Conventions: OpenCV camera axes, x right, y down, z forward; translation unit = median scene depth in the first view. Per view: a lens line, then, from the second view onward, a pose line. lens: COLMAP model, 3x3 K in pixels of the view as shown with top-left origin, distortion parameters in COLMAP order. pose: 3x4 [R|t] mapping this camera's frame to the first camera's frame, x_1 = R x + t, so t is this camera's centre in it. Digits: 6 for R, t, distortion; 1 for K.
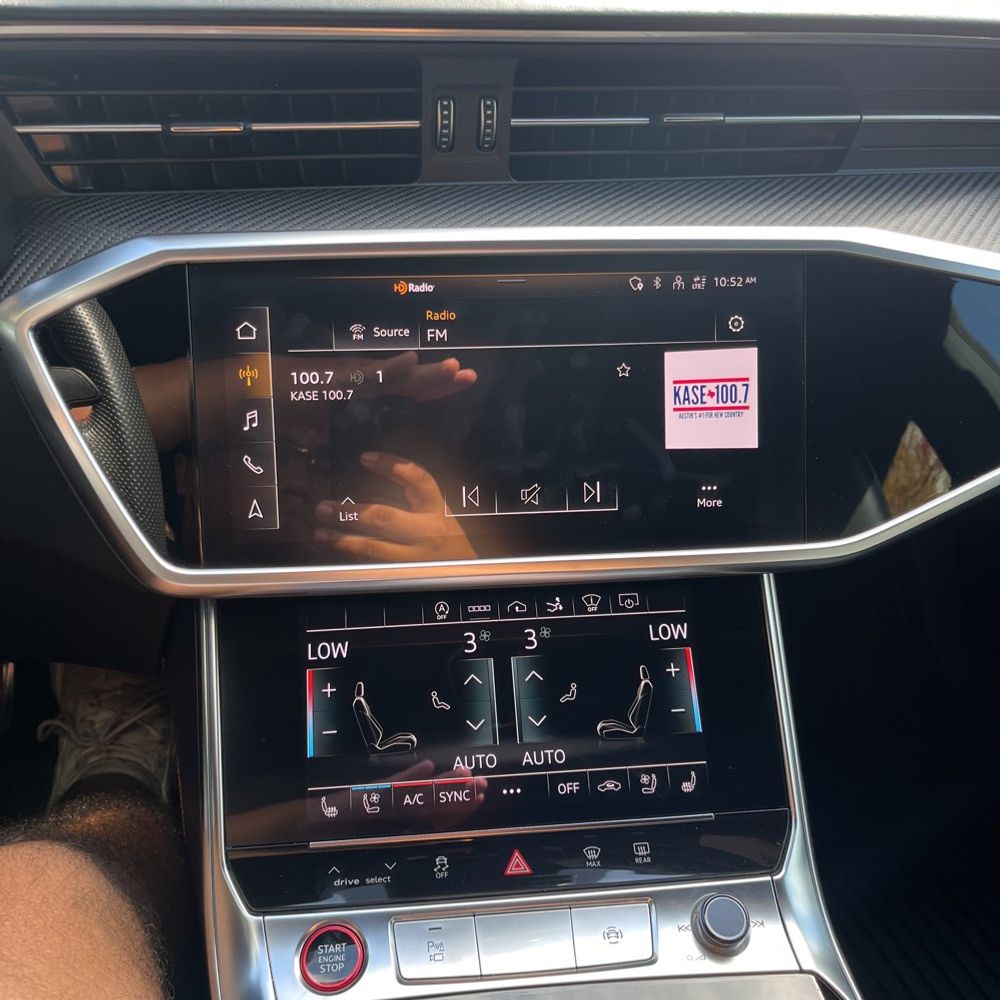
lens RADIAL K [[1016.6, 0, 496.3], [0, 1016.6, 508.6], [0, 0, 1]] dist [0.018798, 0.000000]
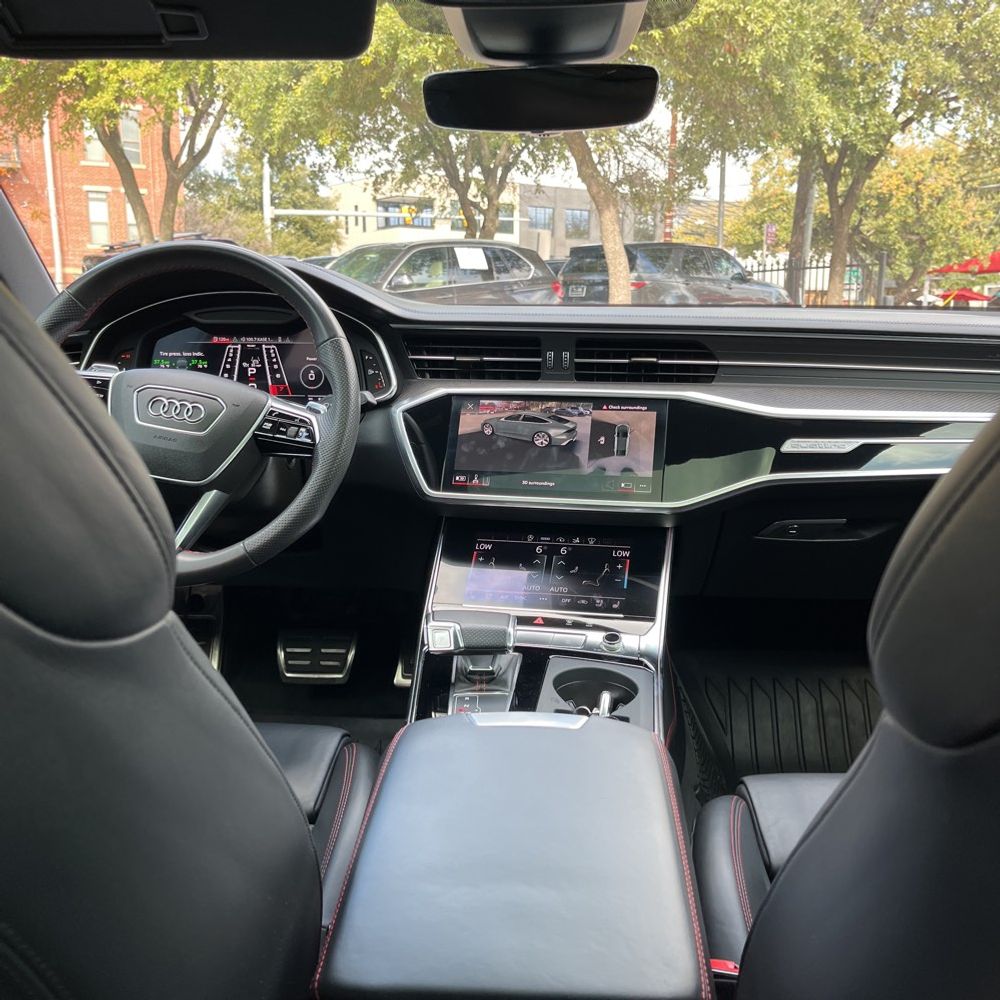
lens RADIAL K [[1016.6, 0, 496.5], [0, 1016.6, 500.1], [0, 0, 1]] dist [0.018798, 0.000000]
pose [[0.947984, 0.042598, -0.315454, 0.673882], [-0.152841, 0.930207, -0.333699, 0.890945], [0.279222, 0.364556, 0.888332, -1.314374]]
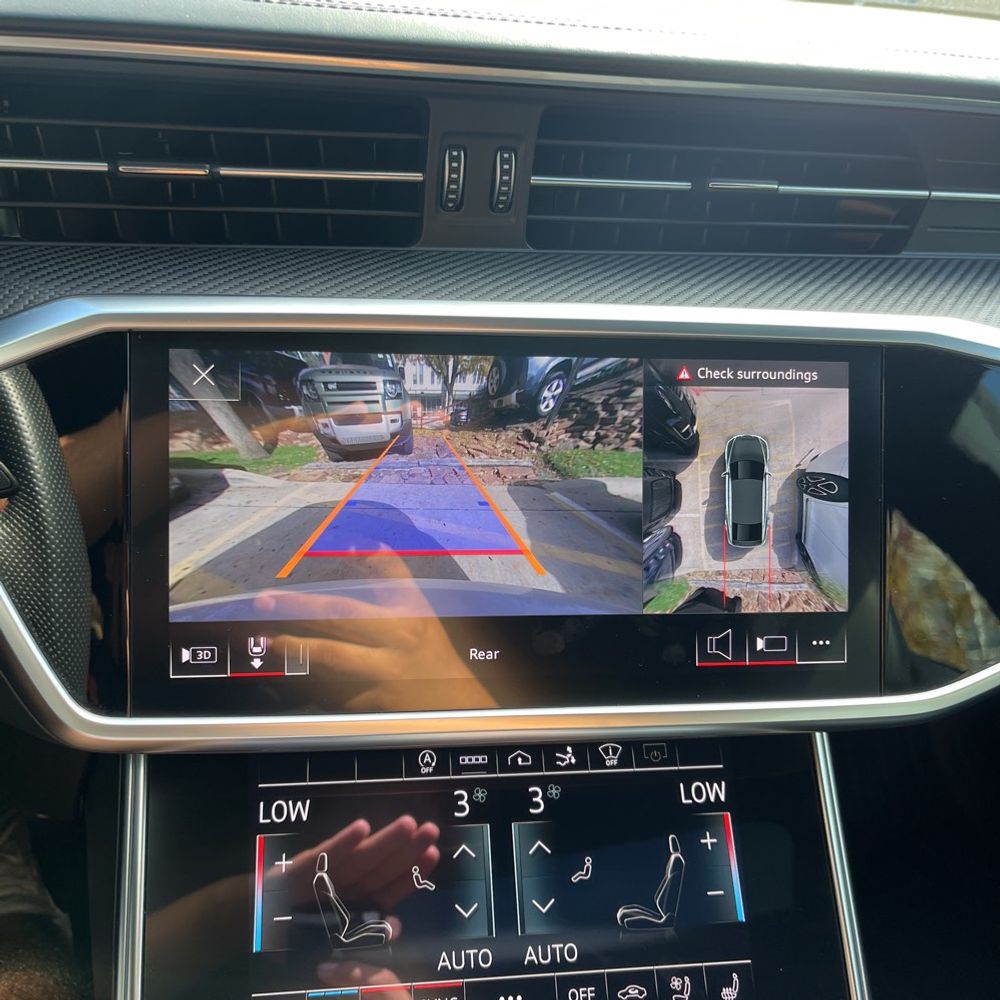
lens RADIAL K [[1016.6, 0, 495.8], [0, 1016.6, 502.6], [0, 0, 1]] dist [0.018798, 0.000000]
pose [[0.998707, 0.029123, 0.041662, -0.040829], [-0.025830, 0.996657, -0.077508, -0.046293], [-0.043780, 0.076332, 0.996121, 0.178898]]
